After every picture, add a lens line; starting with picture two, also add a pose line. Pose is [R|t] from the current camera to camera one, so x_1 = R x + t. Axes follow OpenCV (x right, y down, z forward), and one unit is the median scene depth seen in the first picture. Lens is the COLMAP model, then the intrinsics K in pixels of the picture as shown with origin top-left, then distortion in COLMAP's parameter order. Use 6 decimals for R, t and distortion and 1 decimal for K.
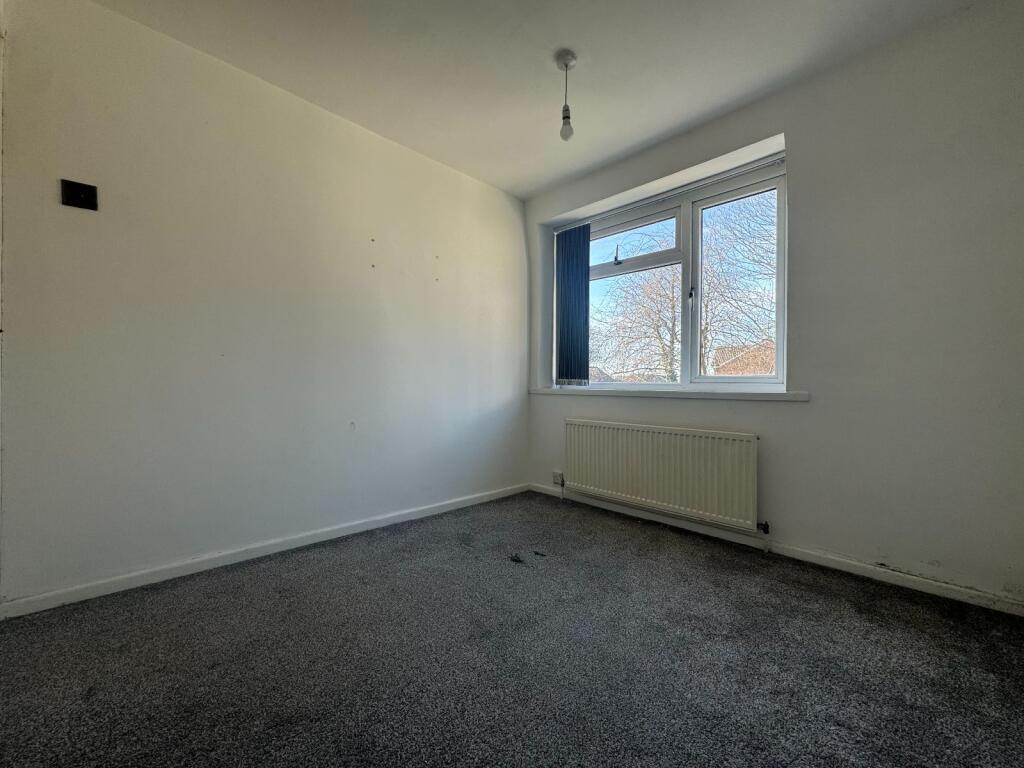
lens RADIAL K [[400.2, 0, 512.0], [0, 400.2, 384.0], [0, 0, 1]] dist [-0.009909, -0.000207]
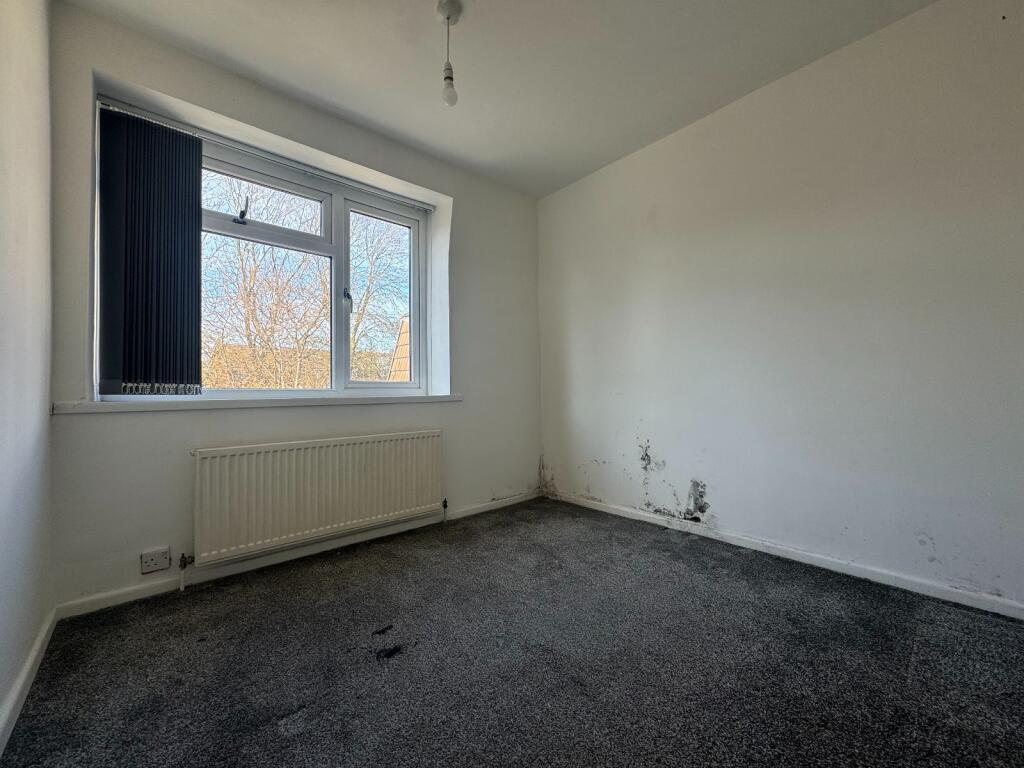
lens RADIAL K [[400.2, 0, 512.0], [0, 400.2, 384.0], [0, 0, 1]] dist [-0.009909, -0.000207]
pose [[0.066768, 0.005723, 0.997752, -0.465345], [0.010544, 0.999924, -0.006441, -0.002294], [-0.997713, 0.010950, 0.066703, 0.539575]]
